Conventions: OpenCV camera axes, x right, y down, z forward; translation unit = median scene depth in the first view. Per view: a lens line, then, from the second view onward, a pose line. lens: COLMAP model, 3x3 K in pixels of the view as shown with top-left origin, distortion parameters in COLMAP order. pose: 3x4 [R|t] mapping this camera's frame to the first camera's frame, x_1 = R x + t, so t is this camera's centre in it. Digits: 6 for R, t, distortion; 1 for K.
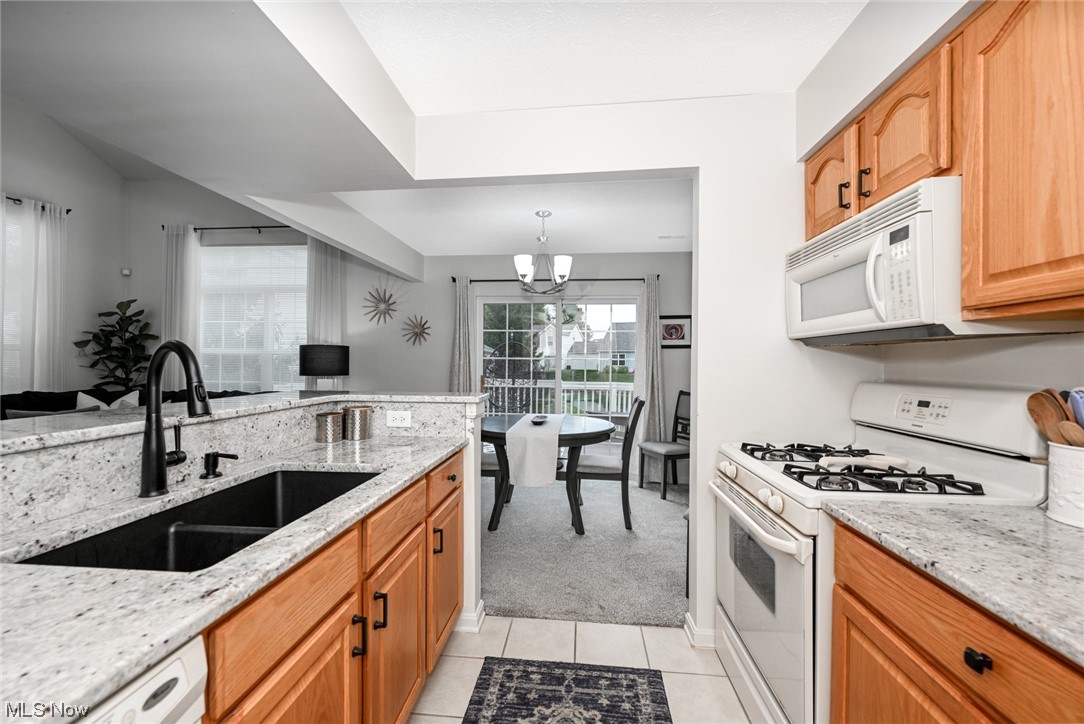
lens RADIAL K [[433.1, 0, 543.8], [0, 433.1, 363.7], [0, 0, 1]] dist [0.000008, 0.000026]
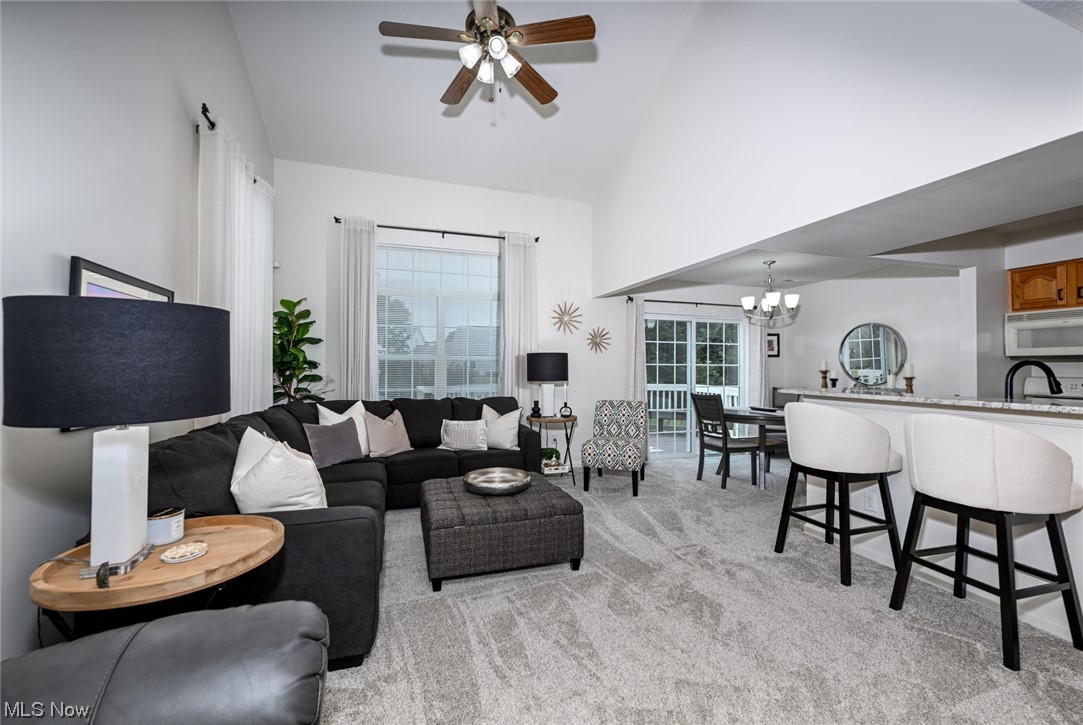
lens RADIAL K [[439.8, 0, 541.5], [0, 439.8, 362.5], [0, 0, 1]] dist [-0.000905, 0.000001]
pose [[0.918299, 0.000757, 0.395886, -0.892467], [0.005864, 0.999862, -0.015514, -0.001731], [-0.395843, 0.016568, 0.918169, -0.001528]]
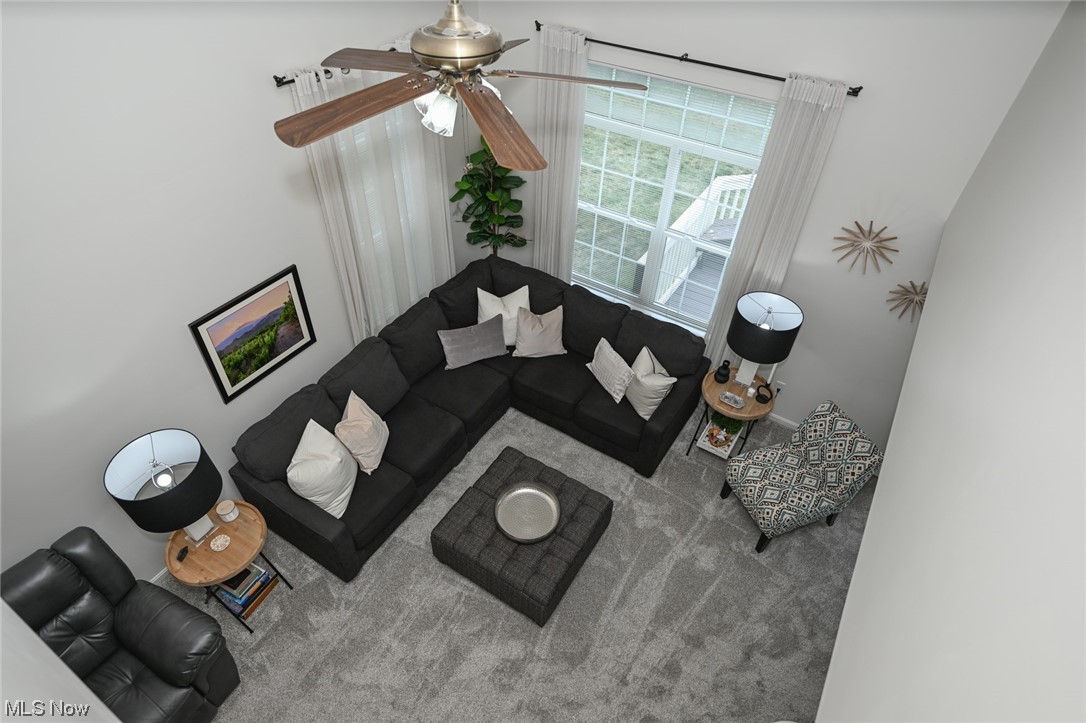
lens RADIAL K [[591.9, 0, 540.7], [0, 591.9, 361.5], [0, 0, 1]] dist [0.000108, -0.000143]
pose [[0.890208, 0.325563, -0.318649, -0.471358], [-0.023930, 0.731931, 0.680959, -0.566503], [0.454925, -0.598570, 0.659362, 0.163956]]
